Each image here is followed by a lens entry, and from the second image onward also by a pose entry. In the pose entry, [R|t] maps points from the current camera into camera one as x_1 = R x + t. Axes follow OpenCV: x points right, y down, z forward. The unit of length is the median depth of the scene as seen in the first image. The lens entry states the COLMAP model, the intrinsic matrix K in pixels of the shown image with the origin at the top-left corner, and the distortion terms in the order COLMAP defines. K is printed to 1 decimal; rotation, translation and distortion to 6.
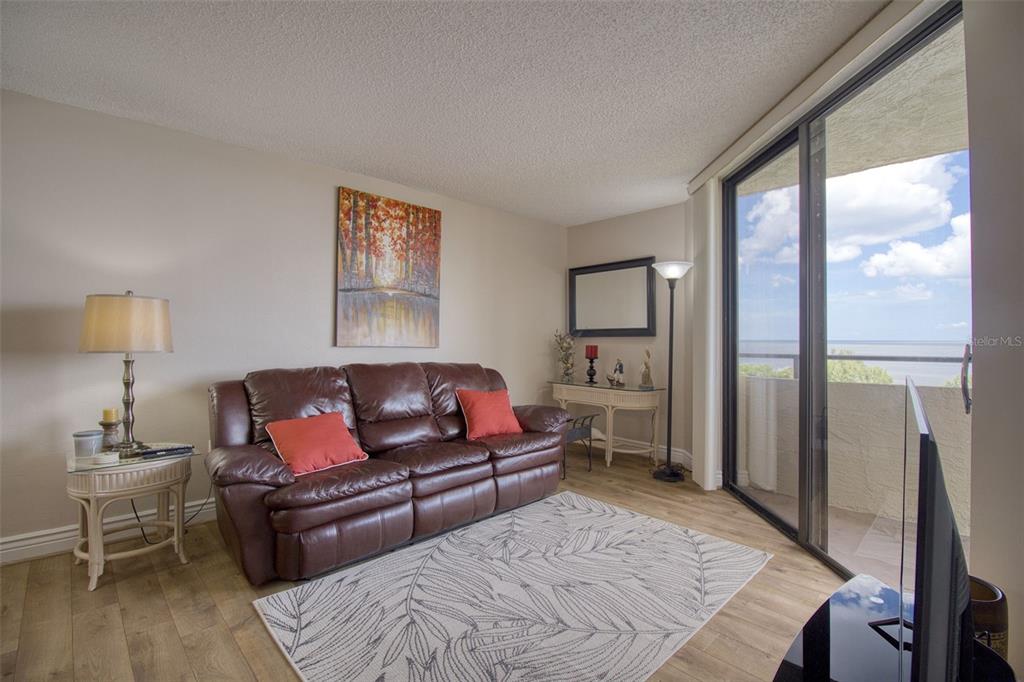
lens RADIAL K [[470.4, 0, 520.7], [0, 470.4, 334.9], [0, 0, 1]] dist [0.007545, -0.016491]
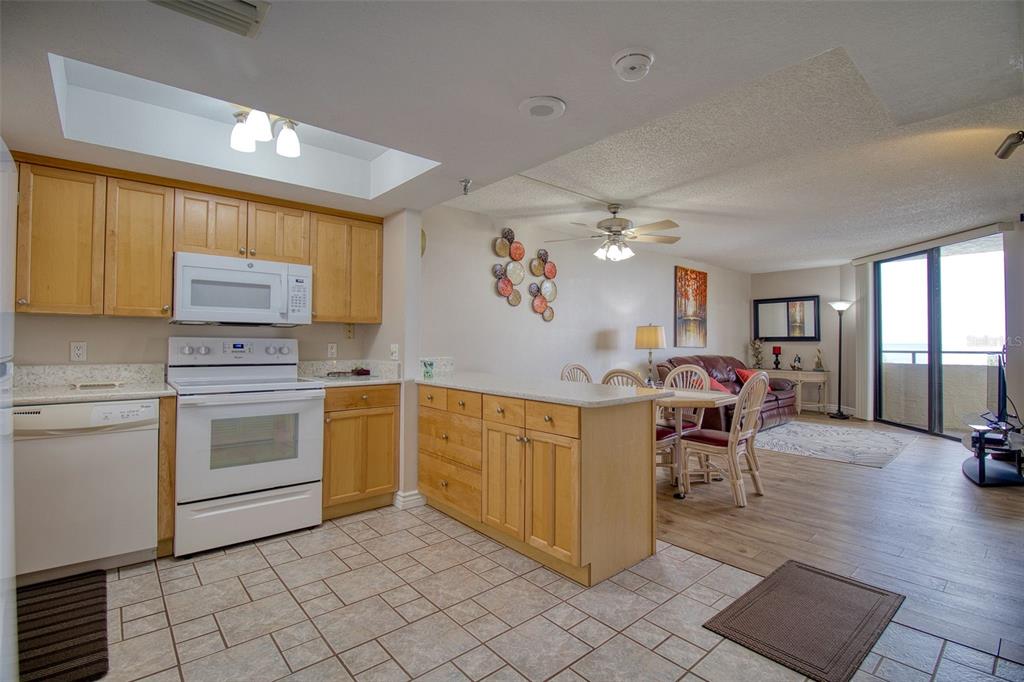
lens RADIAL K [[470.4, 0, 520.7], [0, 470.4, 334.9], [0, 0, 1]] dist [0.007545, -0.016491]
pose [[0.999283, -0.001494, -0.037839, -0.834576], [0.001204, 0.999970, -0.007699, -0.009336], [0.037850, 0.007648, 0.999254, -0.862707]]
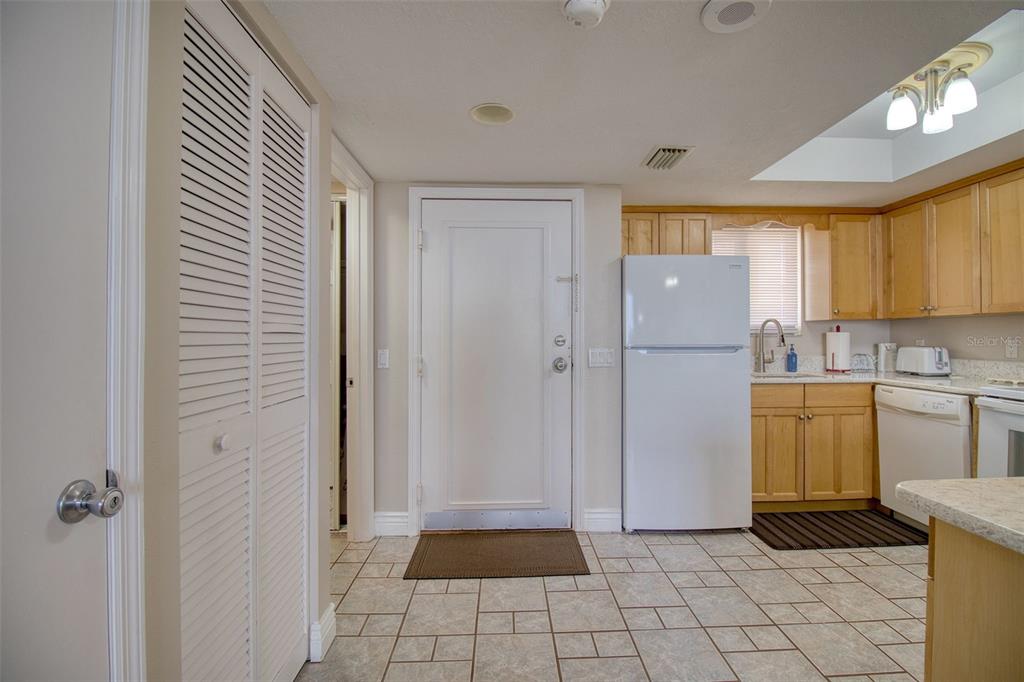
lens RADIAL K [[470.4, 0, 520.7], [0, 470.4, 334.9], [0, 0, 1]] dist [0.007545, -0.016491]
pose [[-0.661024, -0.008199, -0.750320, -0.494839], [0.001300, 0.999926, -0.012071, -0.004547], [0.750364, -0.008955, -0.660964, -0.311984]]
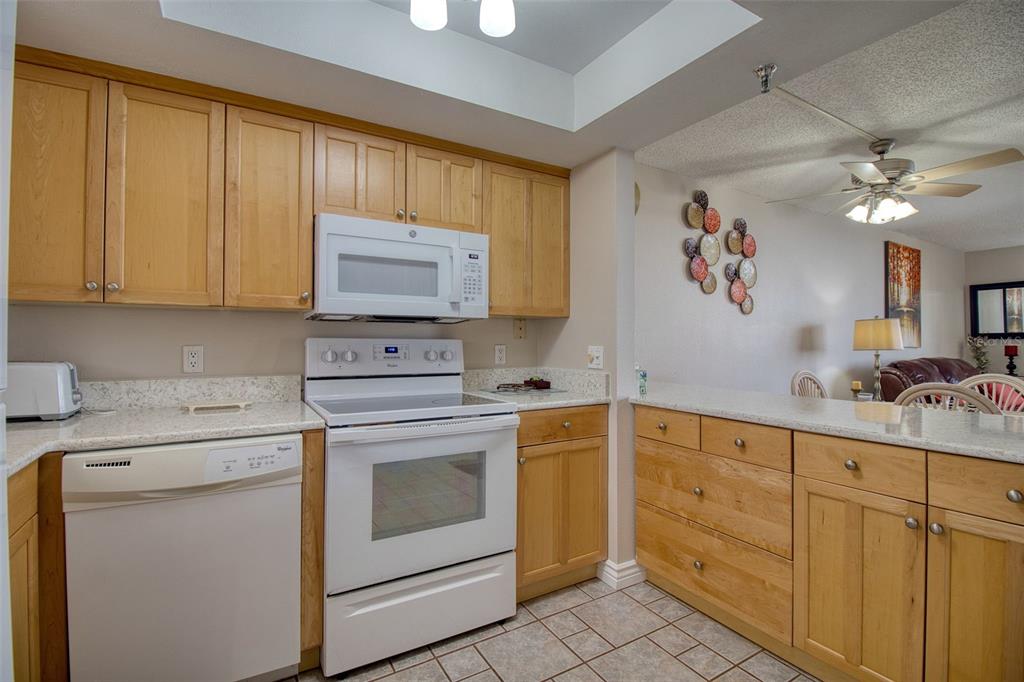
lens RADIAL K [[470.4, 0, 520.7], [0, 470.4, 334.9], [0, 0, 1]] dist [0.007545, -0.016491]
pose [[0.978167, -0.009788, -0.207589, -1.061923], [0.008380, 0.999936, -0.007663, -0.009724], [0.207651, 0.005756, 0.978186, -0.621626]]
